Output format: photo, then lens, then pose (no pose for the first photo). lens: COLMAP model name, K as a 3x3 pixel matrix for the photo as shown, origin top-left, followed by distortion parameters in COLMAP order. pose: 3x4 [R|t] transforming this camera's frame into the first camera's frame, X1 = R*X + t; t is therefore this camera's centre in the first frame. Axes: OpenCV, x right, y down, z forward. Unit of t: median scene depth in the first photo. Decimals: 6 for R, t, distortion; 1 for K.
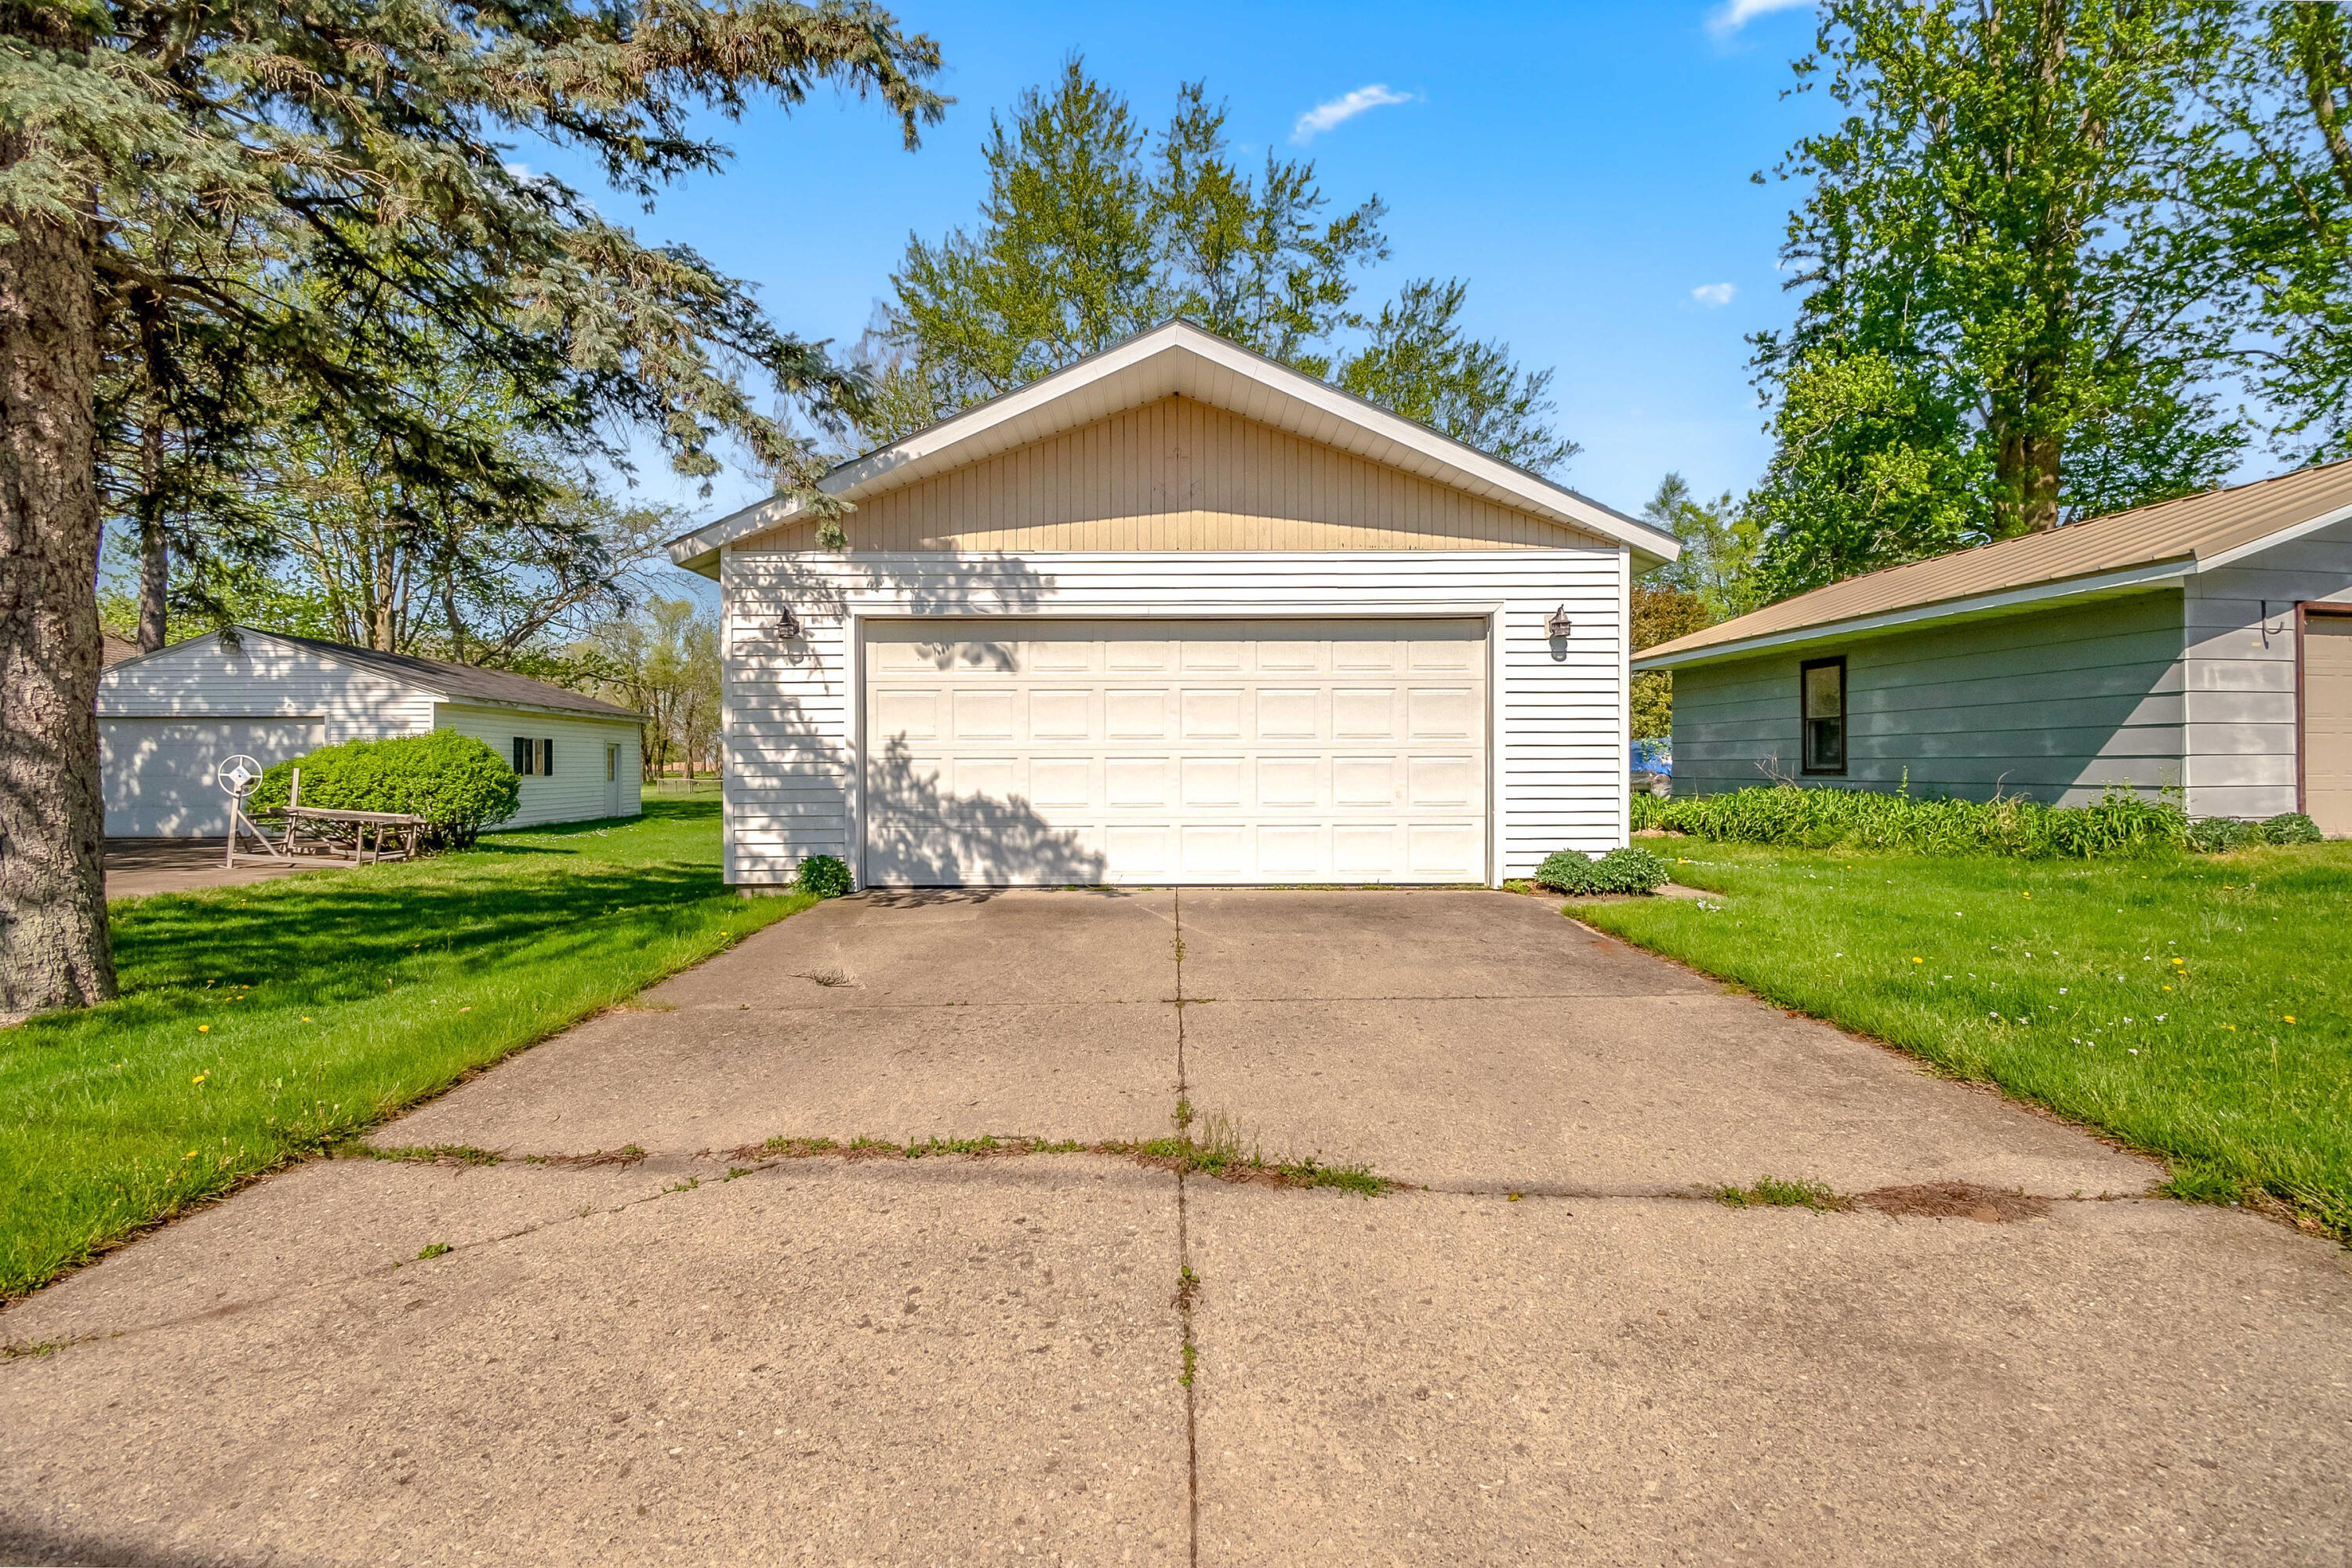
lens RADIAL K [[1047.8, 0, 1170.2], [0, 1047.8, 773.0], [0, 0, 1]] dist [0.001121, -0.012684]
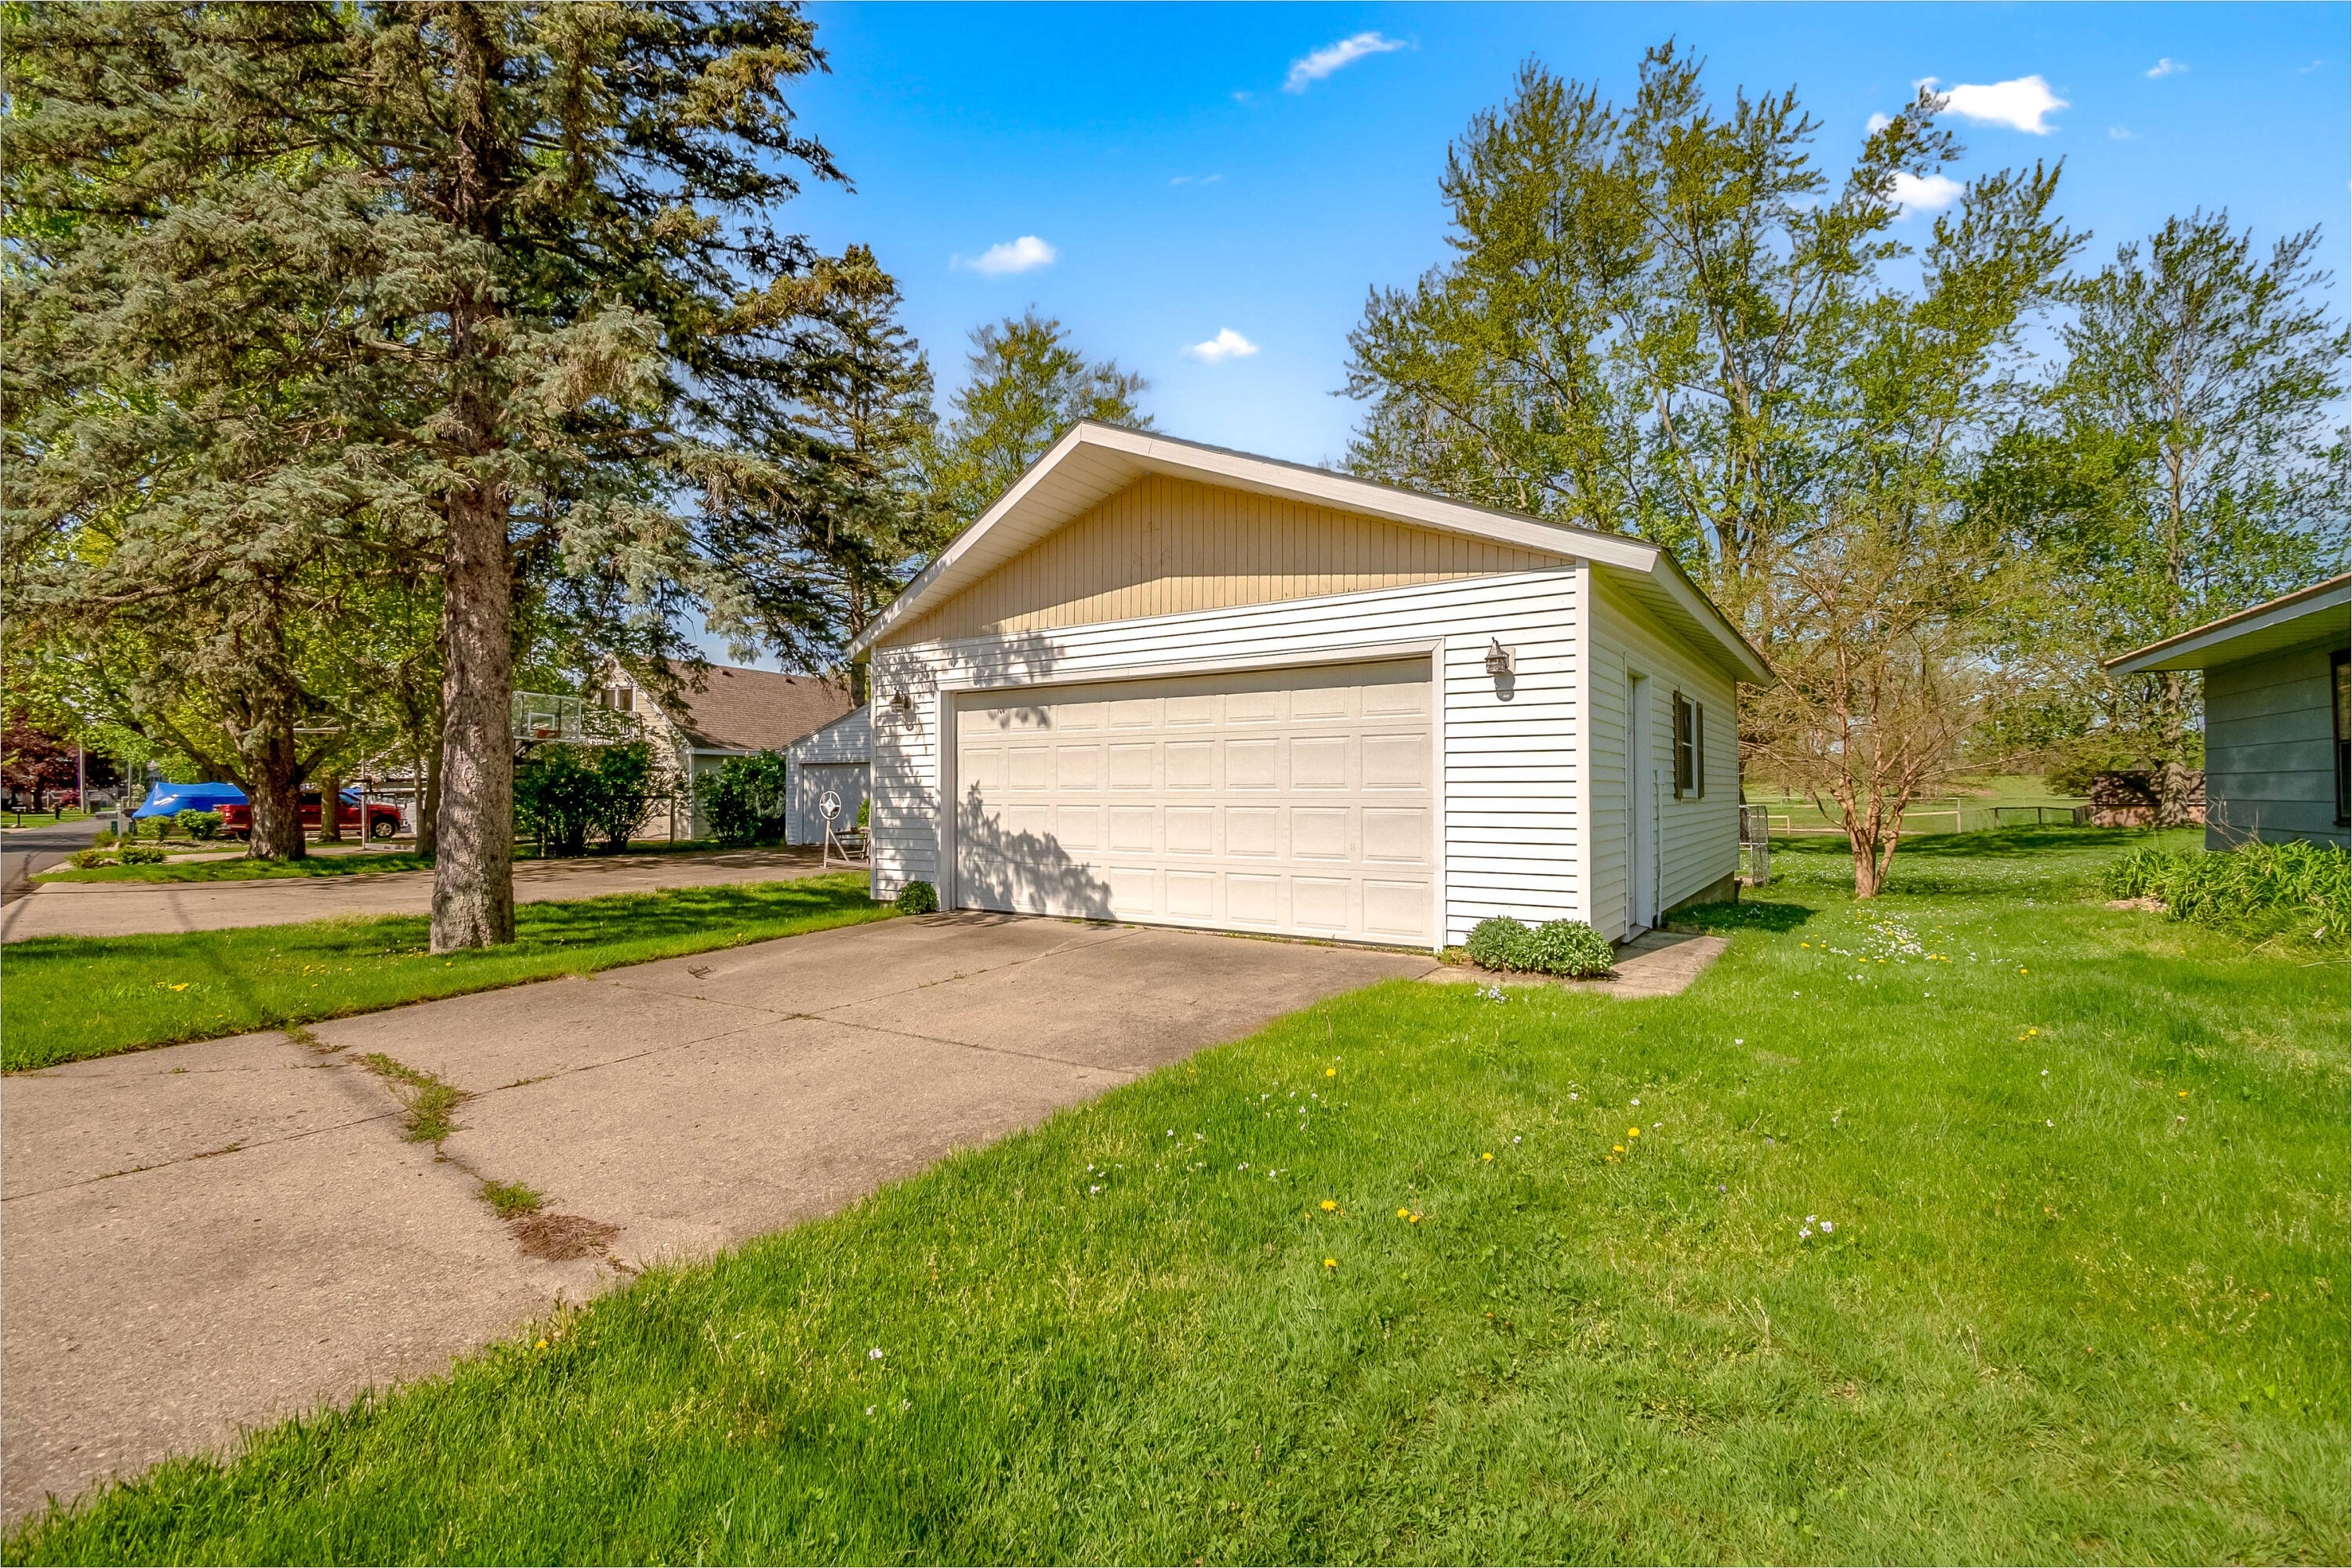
lens RADIAL K [[1038.2, 0, 1180.2], [0, 1038.2, 765.6], [0, 0, 1]] dist [0.002757, -0.012442]
pose [[0.830343, -0.012291, -0.557117, 0.629598], [-0.002448, 0.999667, -0.025702, -0.029321], [0.557248, 0.022705, 0.830036, 0.127020]]
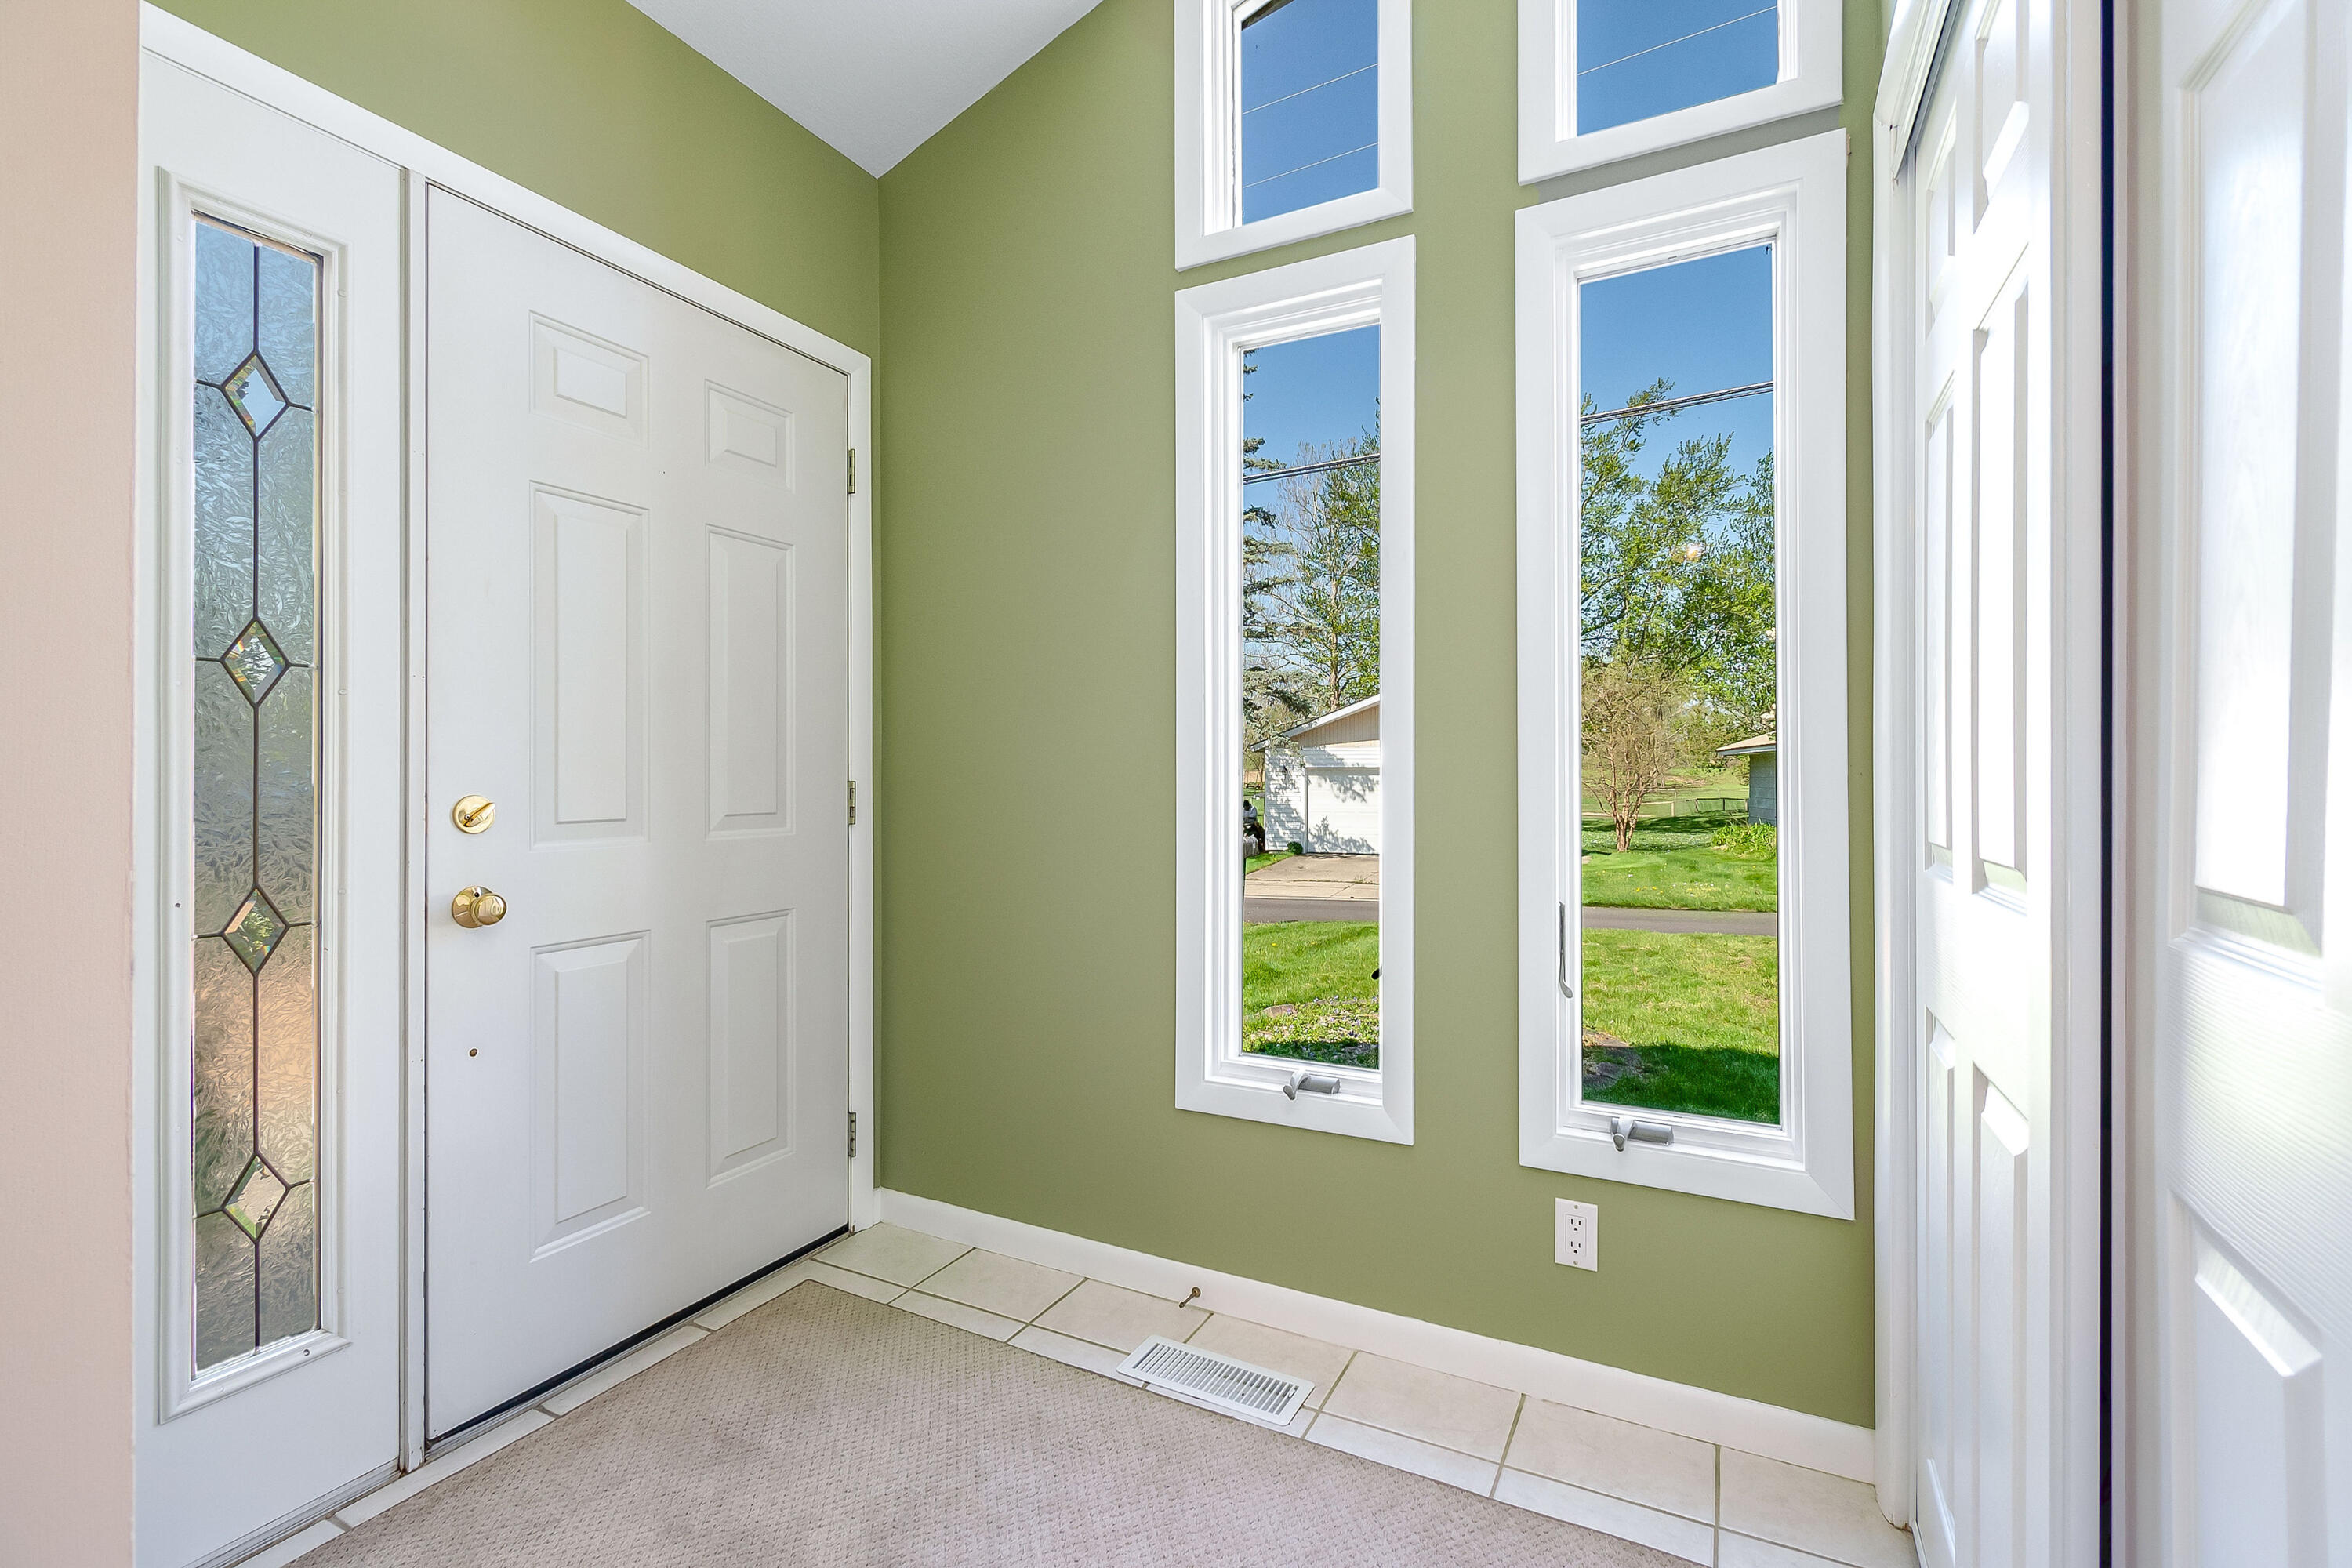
lens RADIAL K [[1047.8, 0, 1170.2], [0, 1047.8, 773.0], [0, 0, 1]] dist [0.001121, -0.012684]
pose [[0.919937, 0.002286, -0.392060, 0.580581], [-0.000624, 0.999990, 0.004367, -0.149213], [0.392066, -0.003773, 0.919929, -2.116581]]
